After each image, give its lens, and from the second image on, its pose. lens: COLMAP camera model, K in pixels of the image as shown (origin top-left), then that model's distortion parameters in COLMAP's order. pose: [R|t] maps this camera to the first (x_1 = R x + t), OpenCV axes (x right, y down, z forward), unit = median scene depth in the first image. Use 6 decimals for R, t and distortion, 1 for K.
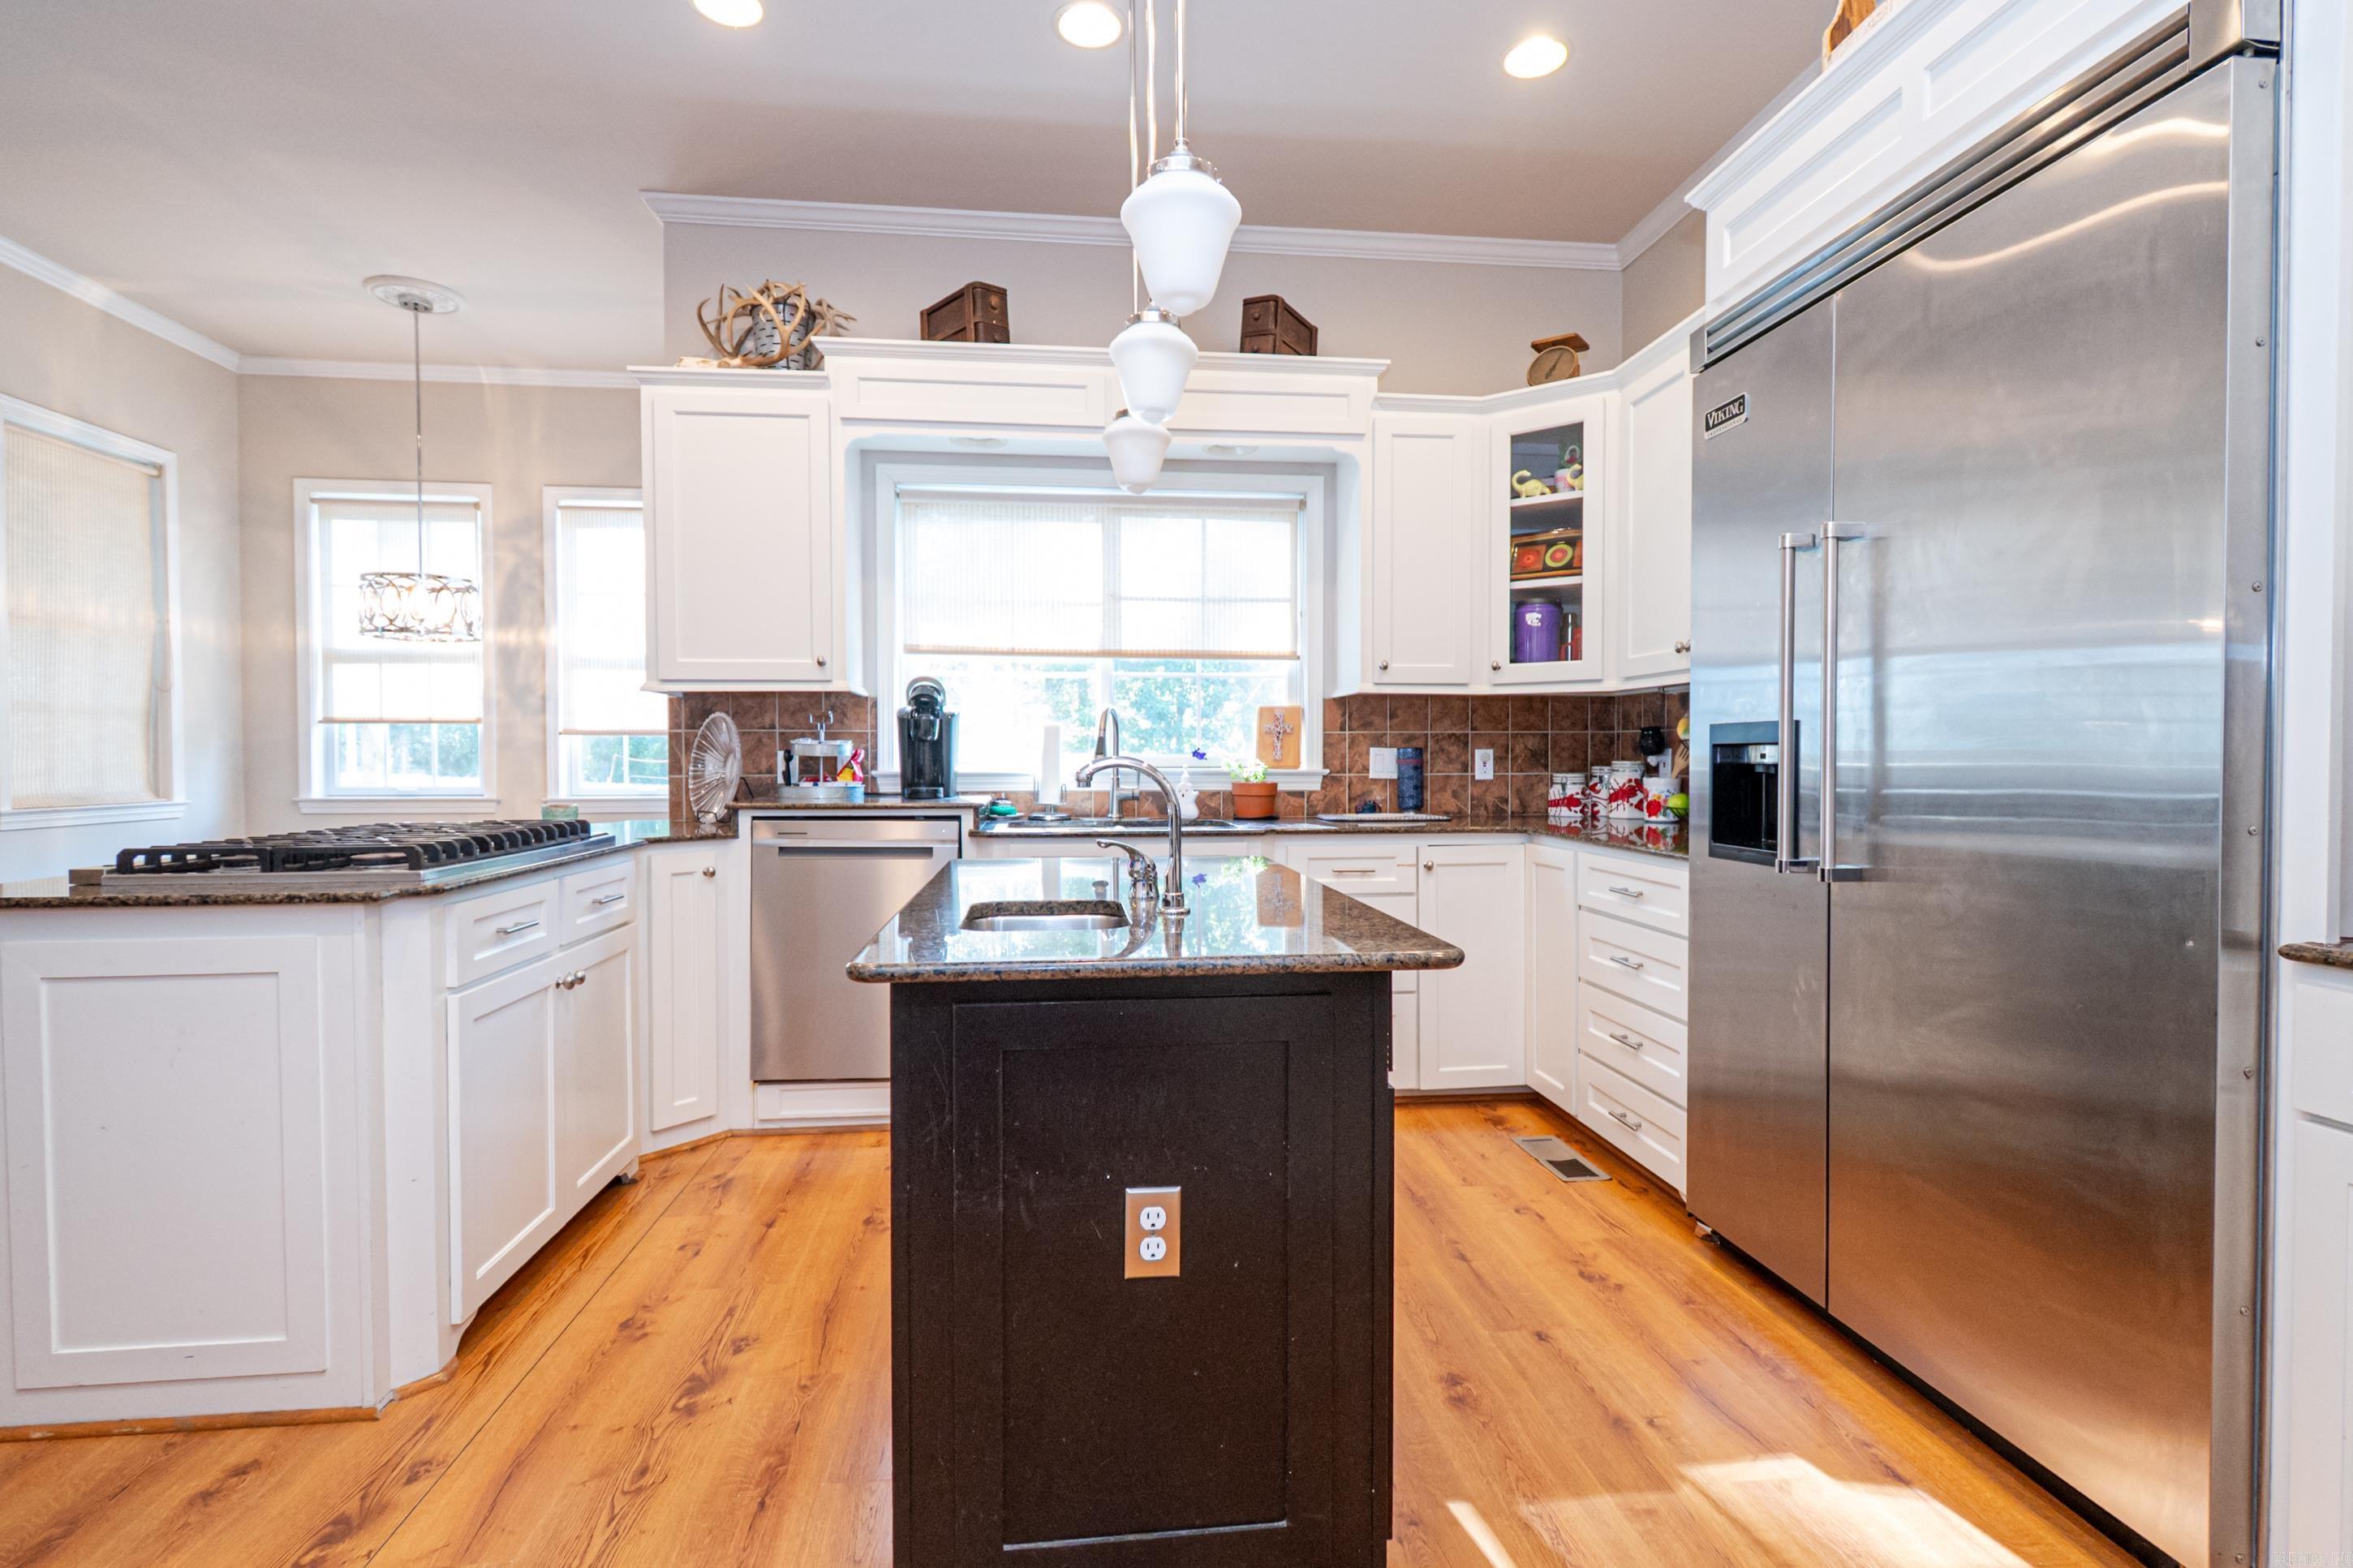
lens RADIAL K [[1129.5, 0, 1179.0], [0, 1129.5, 777.2], [0, 0, 1]] dist [0.003128, -0.000523]
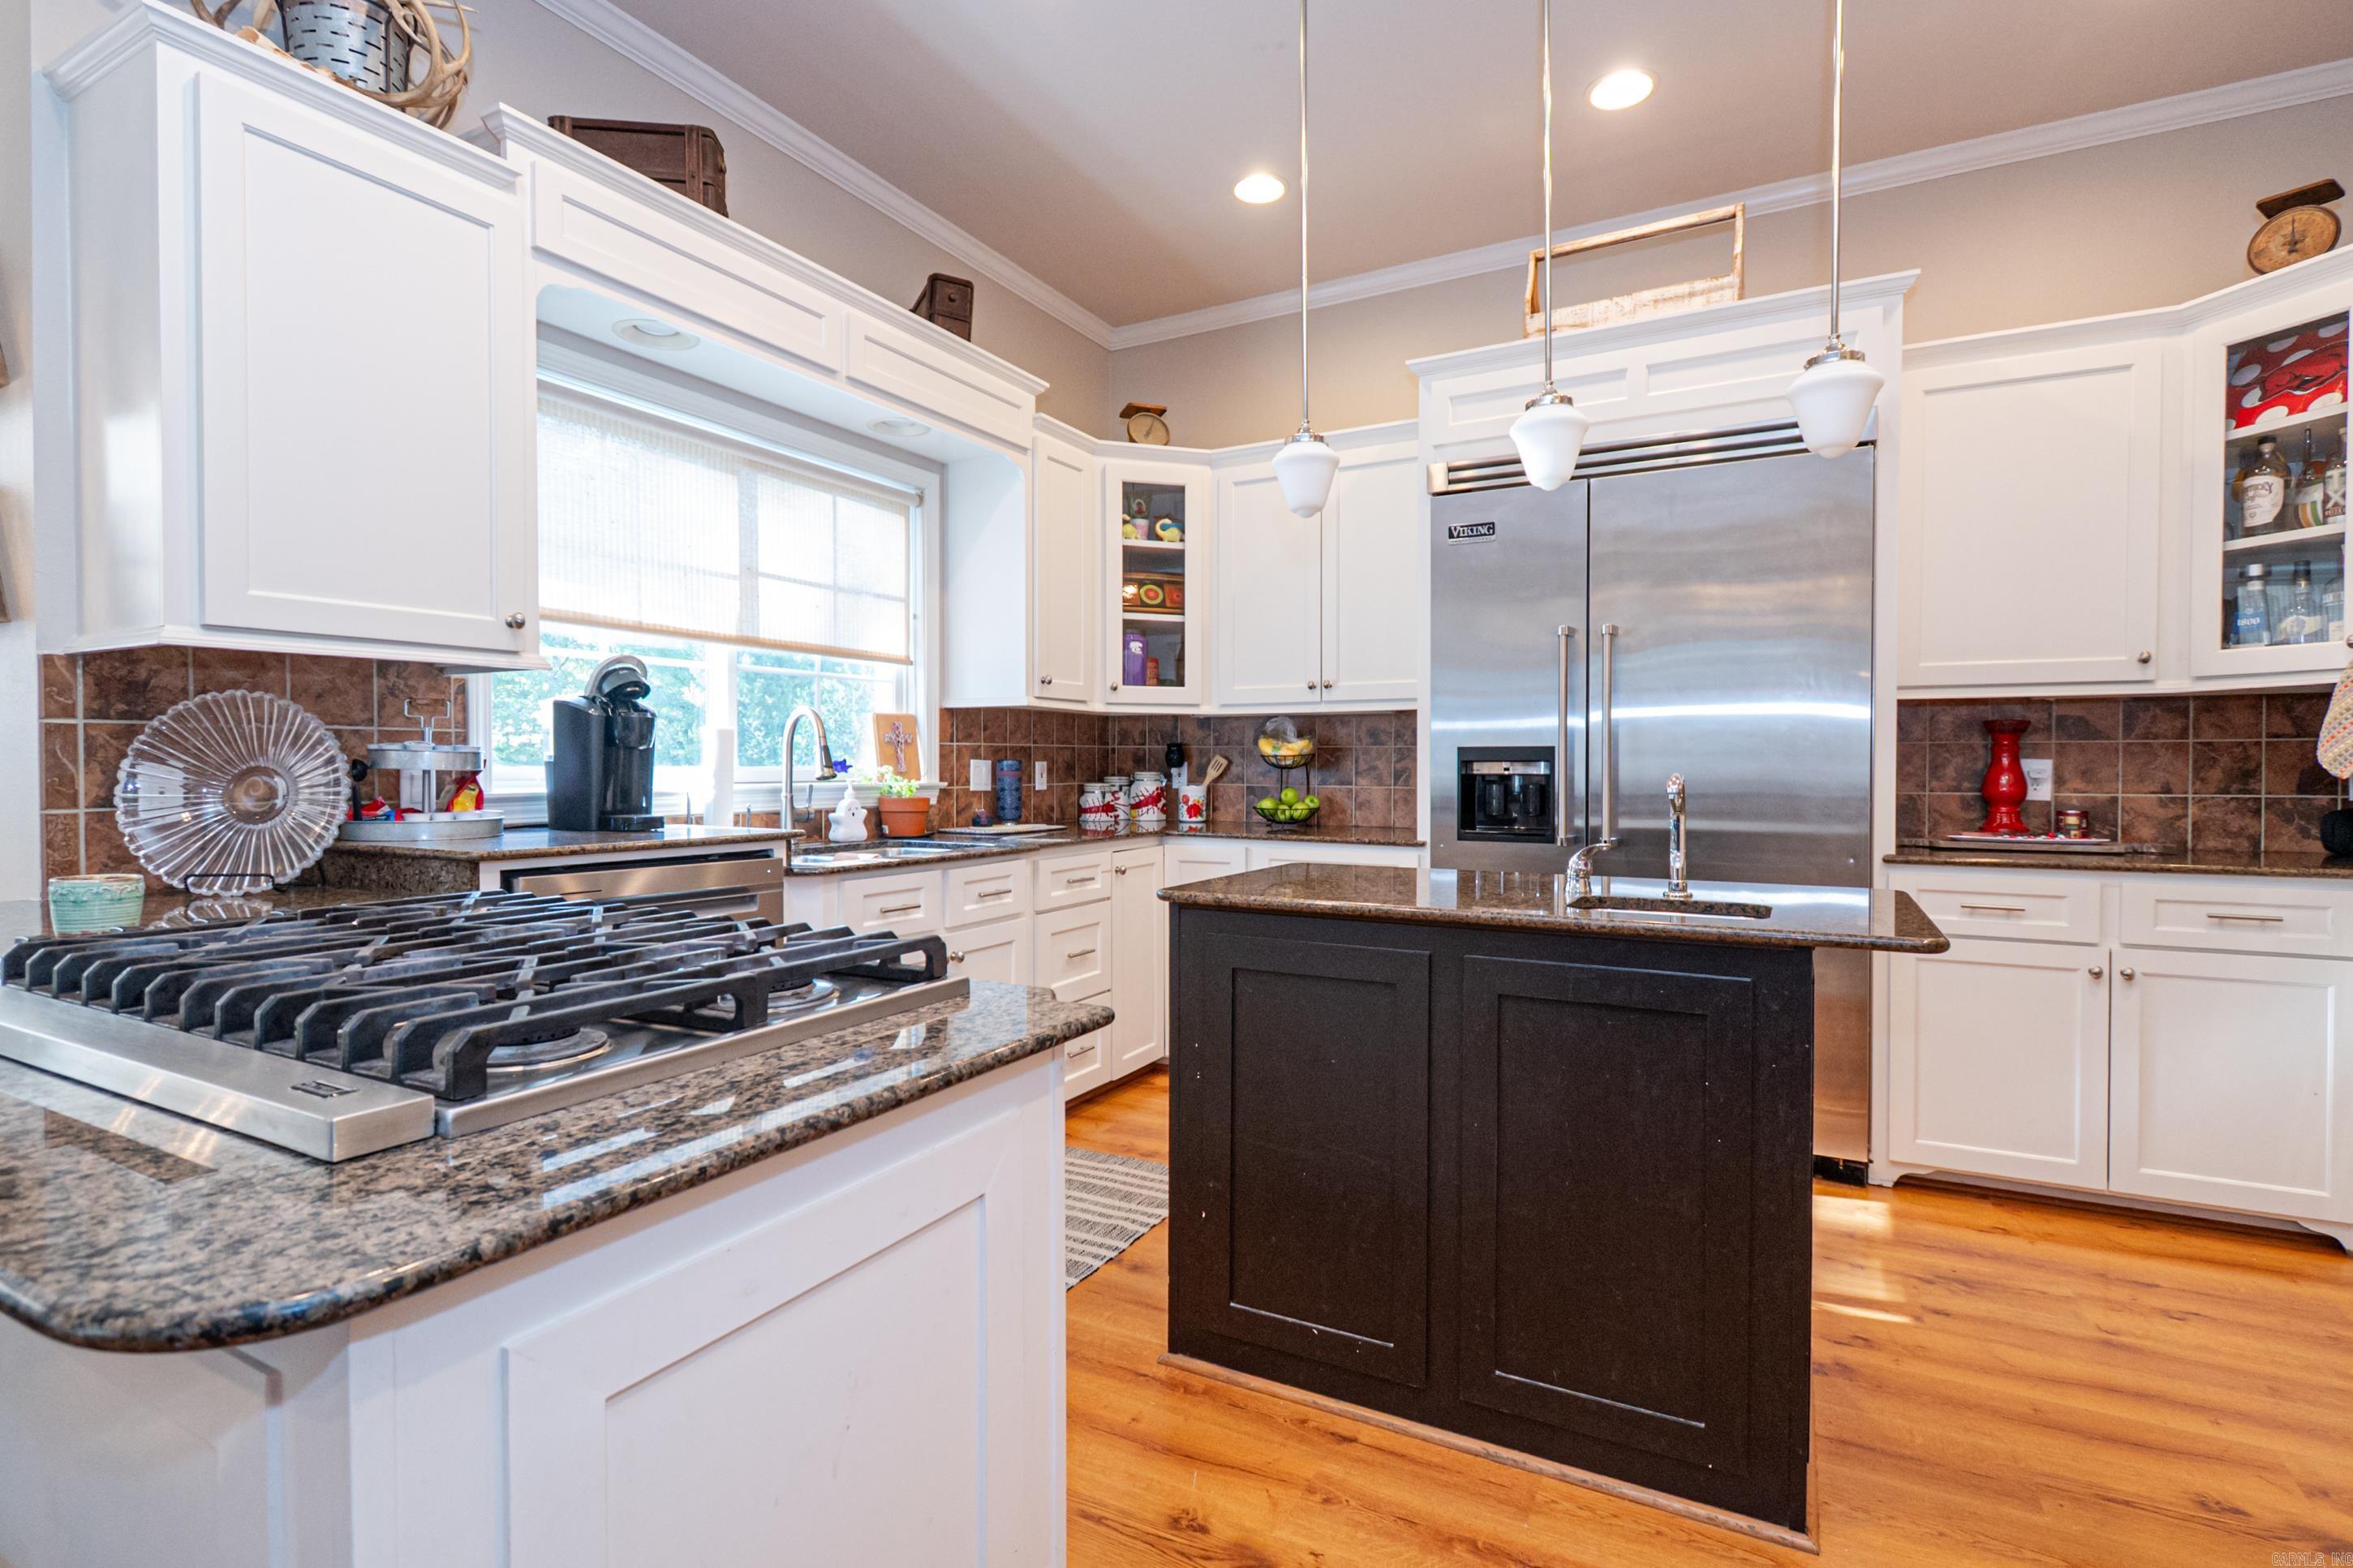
lens RADIAL K [[1129.5, 0, 1186.9], [0, 1129.5, 777.8], [0, 0, 1]] dist [0.003128, -0.000523]
pose [[0.568611, -0.008705, 0.822561, -0.543208], [0.014729, 0.999891, 0.000401, -0.008175], [-0.822475, 0.011888, 0.568677, 0.290219]]
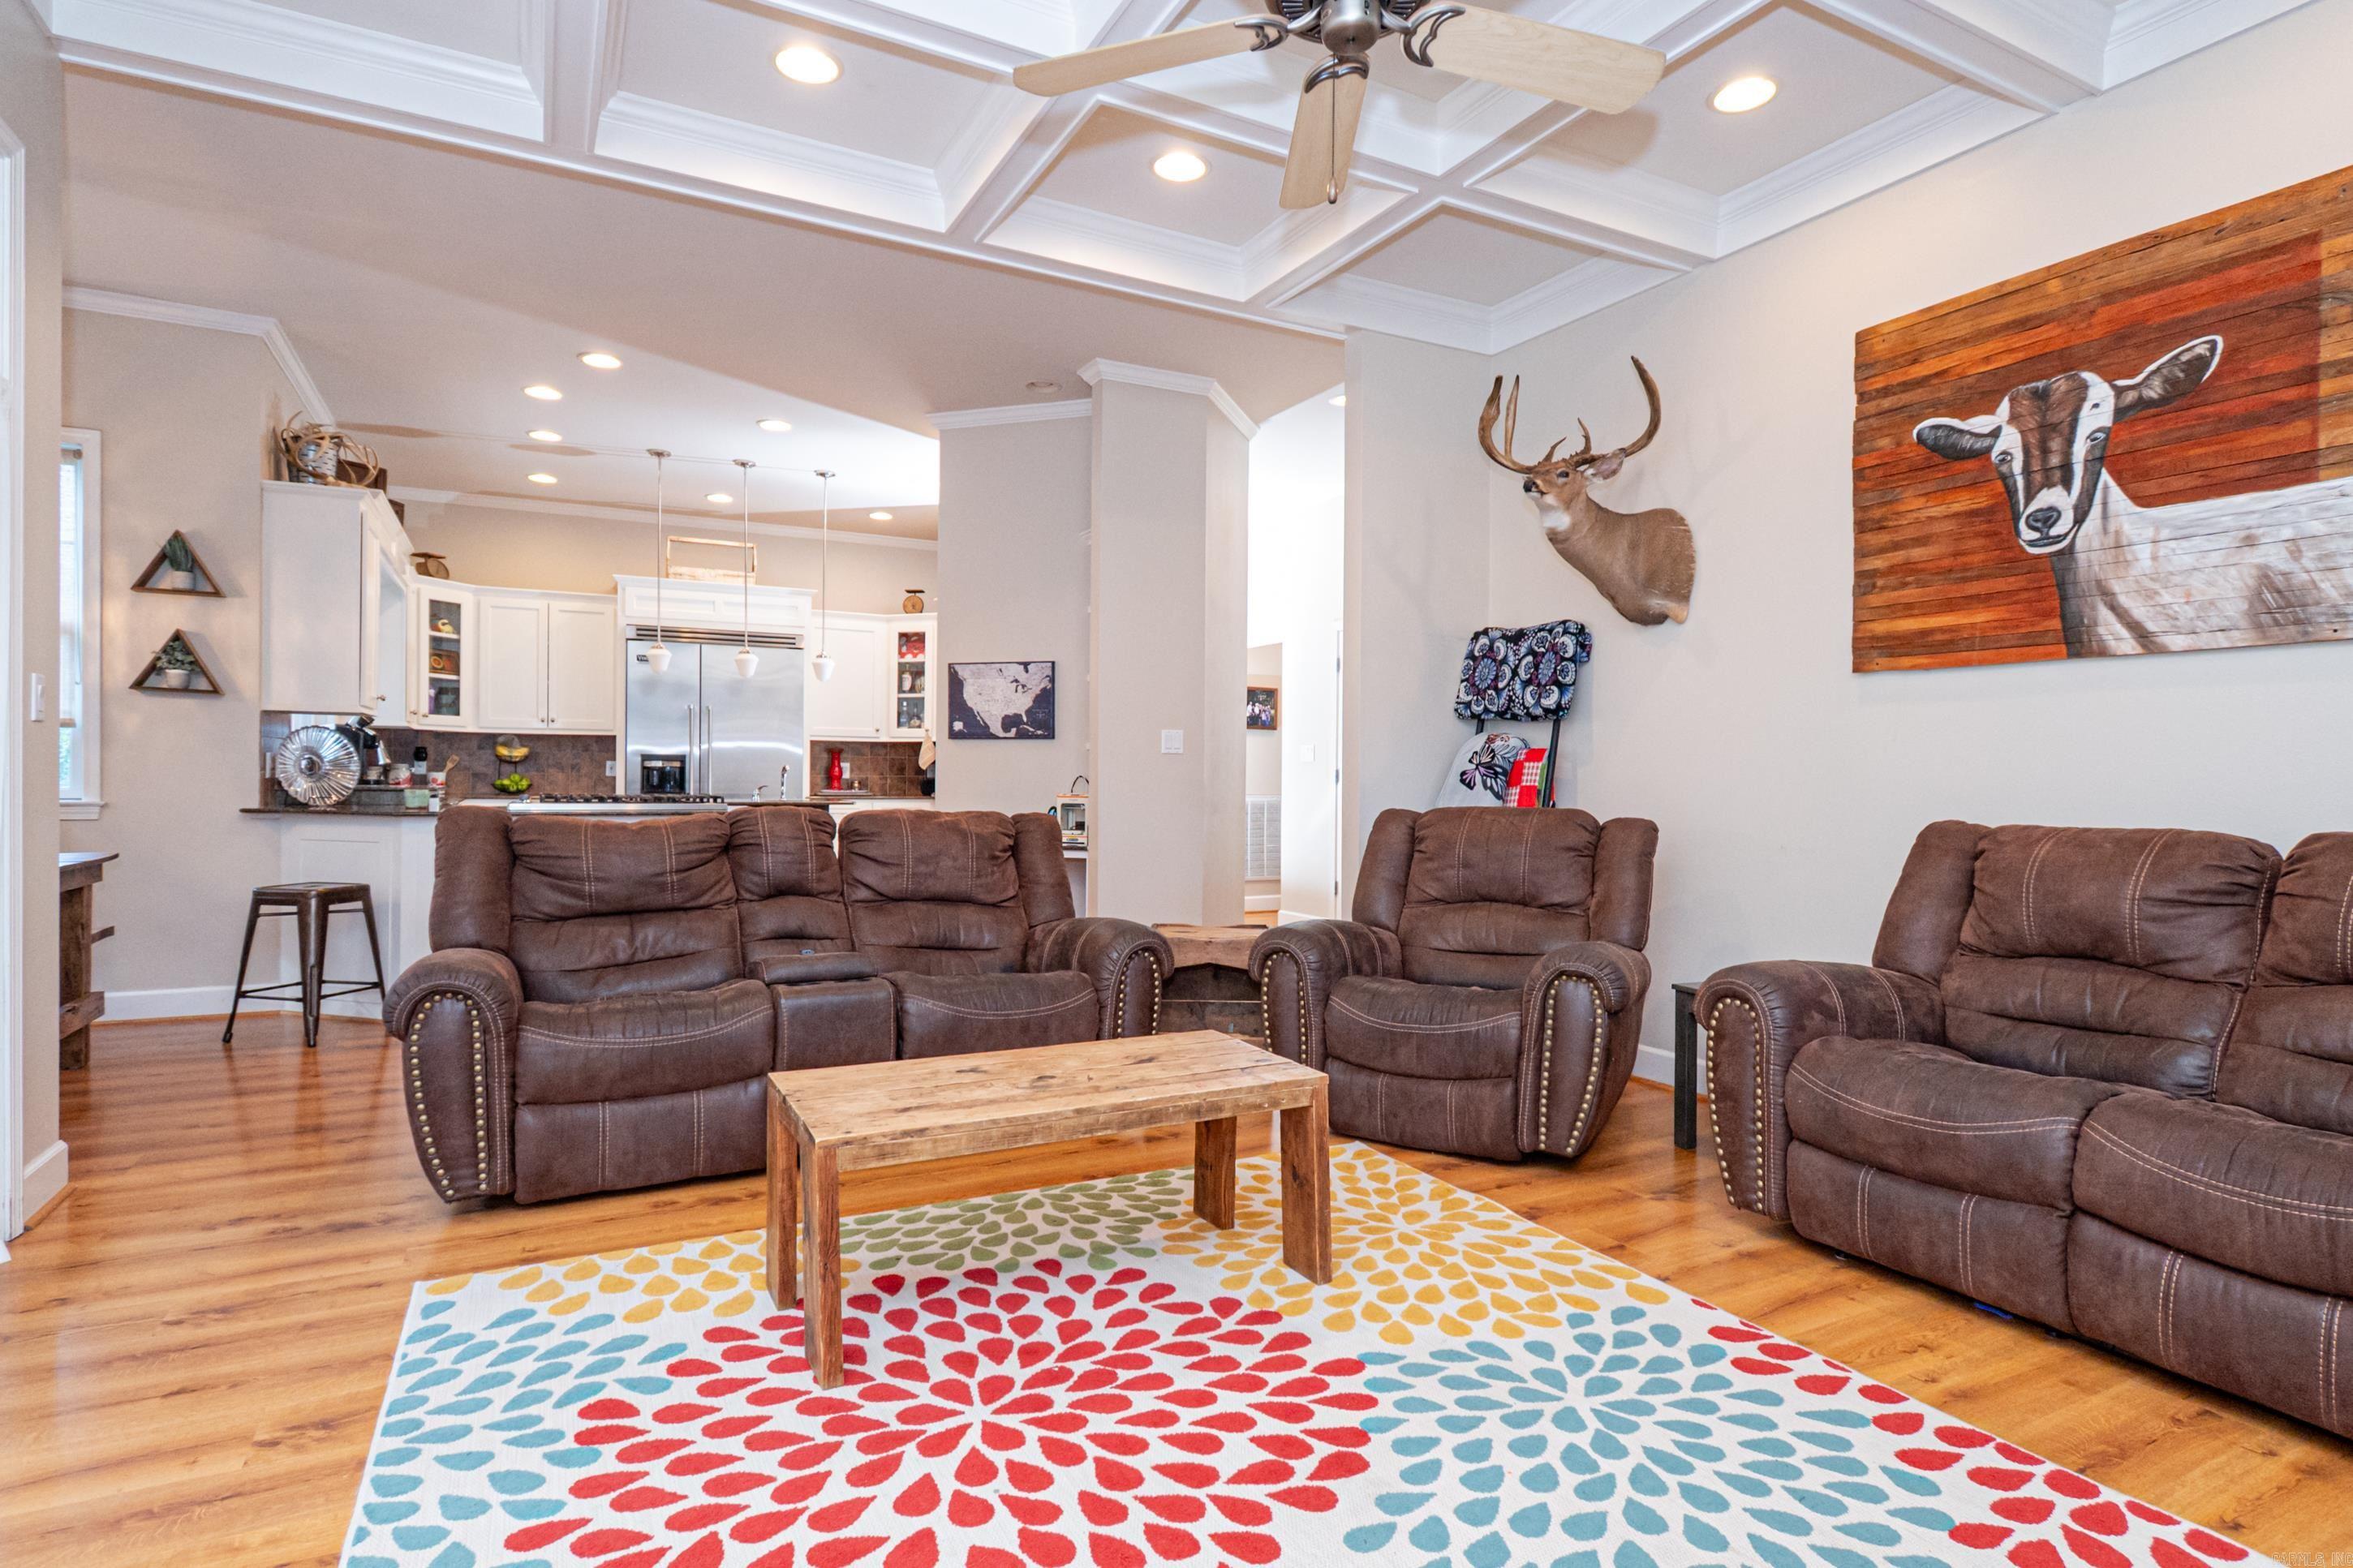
lens RADIAL K [[1218.8, 0, 1175.4], [0, 1218.8, 779.3], [0, 0, 1]] dist [0.000474, 0.000007]
pose [[-0.374061, -0.007512, 0.927374, -1.988839], [0.006780, 0.999918, 0.010835, -0.001986], [-0.927379, 0.010340, -0.373980, 0.544159]]
